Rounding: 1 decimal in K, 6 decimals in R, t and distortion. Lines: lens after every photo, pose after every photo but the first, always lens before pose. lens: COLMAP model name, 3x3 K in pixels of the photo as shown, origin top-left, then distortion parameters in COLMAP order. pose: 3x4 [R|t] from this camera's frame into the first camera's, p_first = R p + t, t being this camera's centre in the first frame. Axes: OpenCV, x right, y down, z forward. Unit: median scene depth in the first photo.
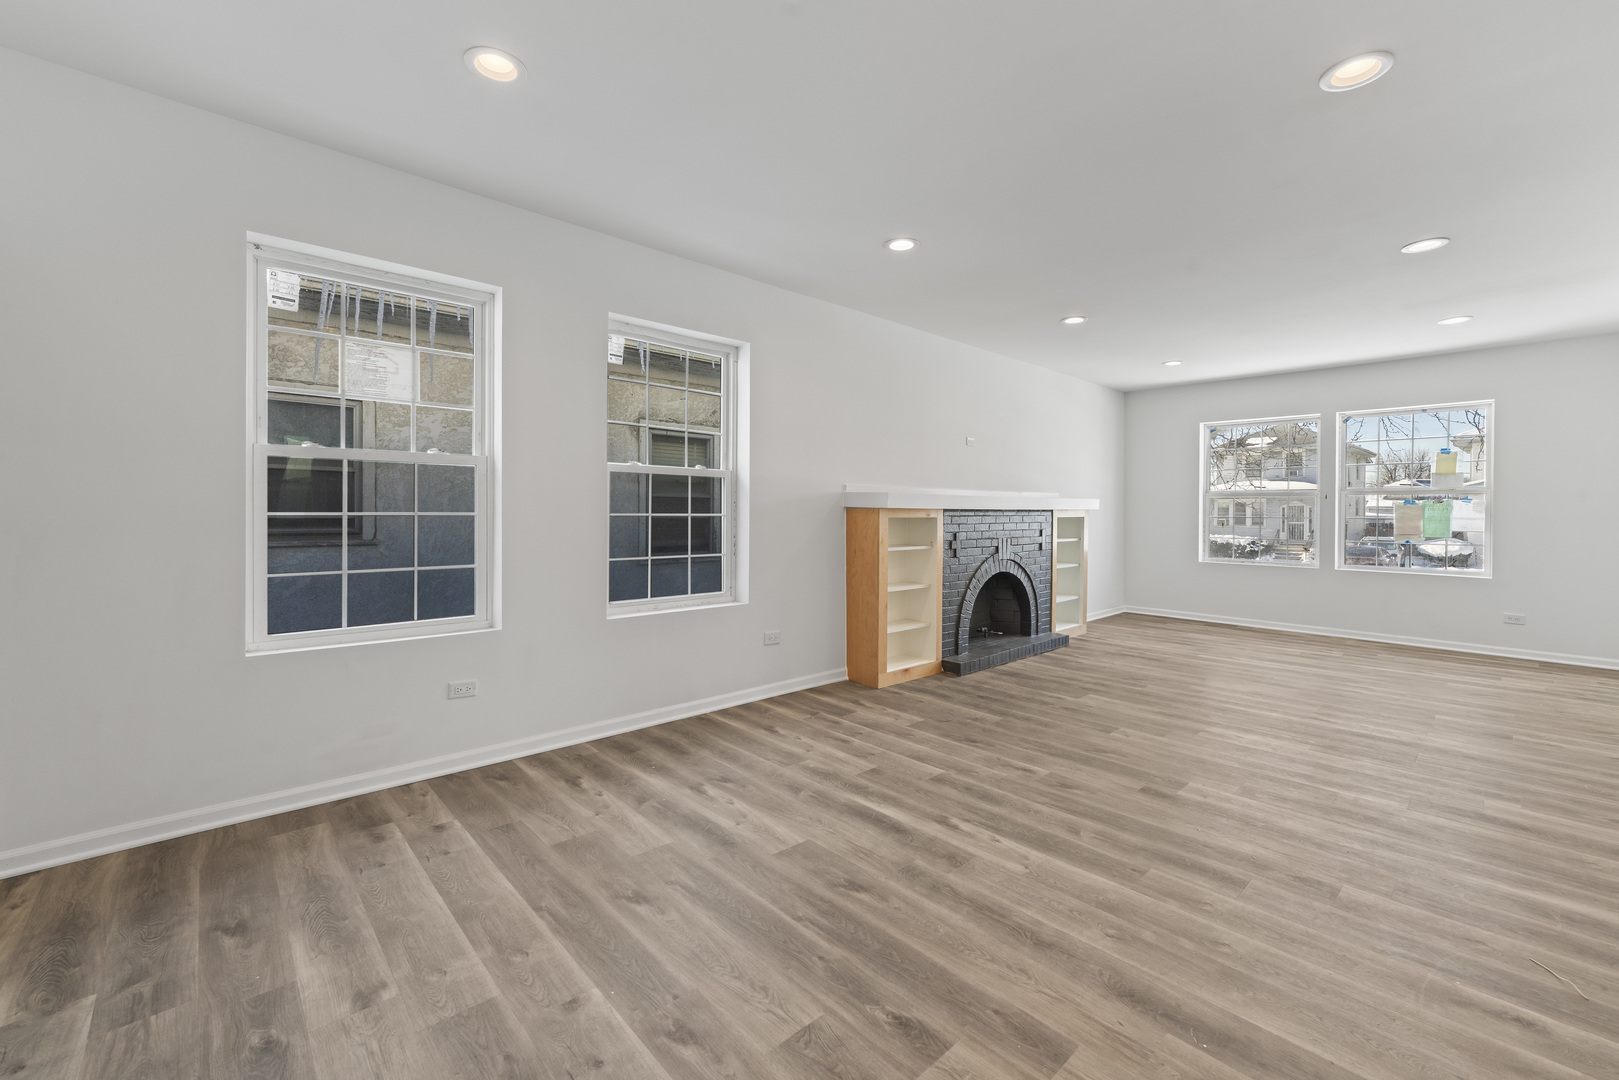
lens RADIAL K [[661.1, 0, 808.7], [0, 661.1, 509.1], [0, 0, 1]] dist [0.000486, -0.000844]
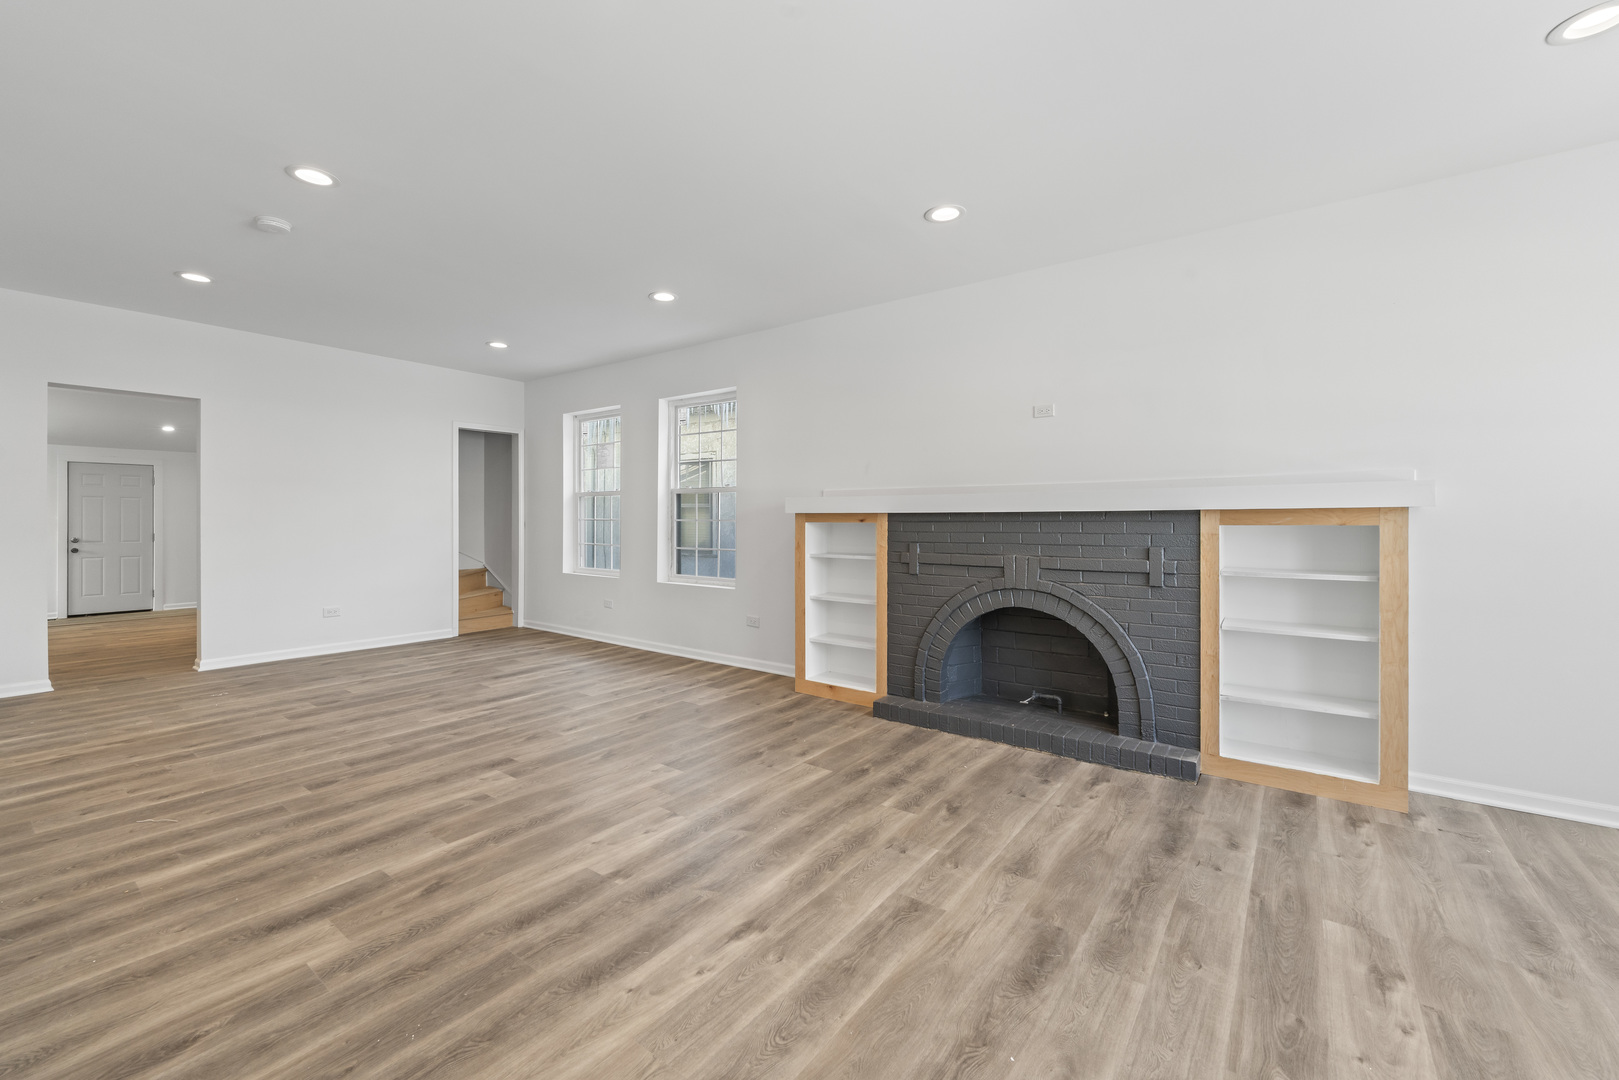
lens RADIAL K [[661.1, 0, 807.4], [0, 661.1, 510.0], [0, 0, 1]] dist [0.000486, -0.000844]
pose [[0.182671, -0.020708, -0.982956, 1.401922], [0.003123, 0.999785, -0.020483, 0.017822], [0.983169, 0.000671, 0.182697, 1.053637]]
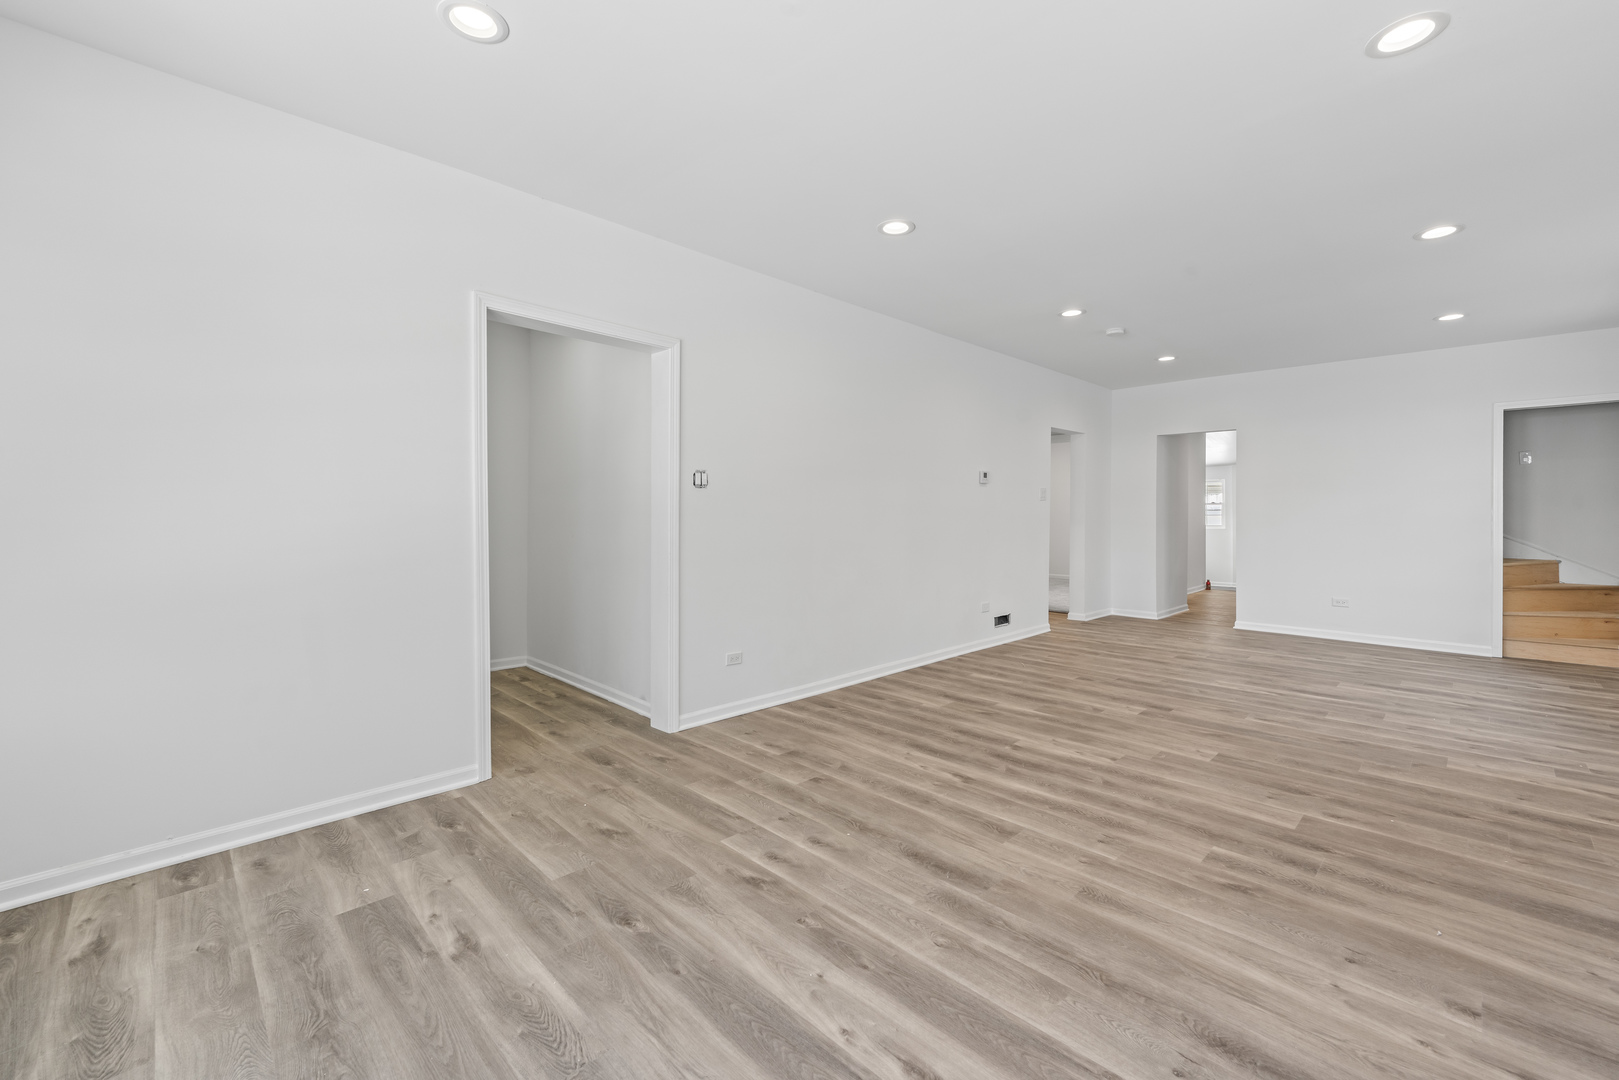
lens RADIAL K [[661.1, 0, 809.0], [0, 661.1, 541.4], [0, 0, 1]] dist [0.000486, -0.000844]
pose [[-0.999343, -0.011654, -0.034331, 1.083298], [-0.012913, 0.999244, 0.036664, 0.019082], [0.033878, 0.037083, -0.998738, 1.932935]]
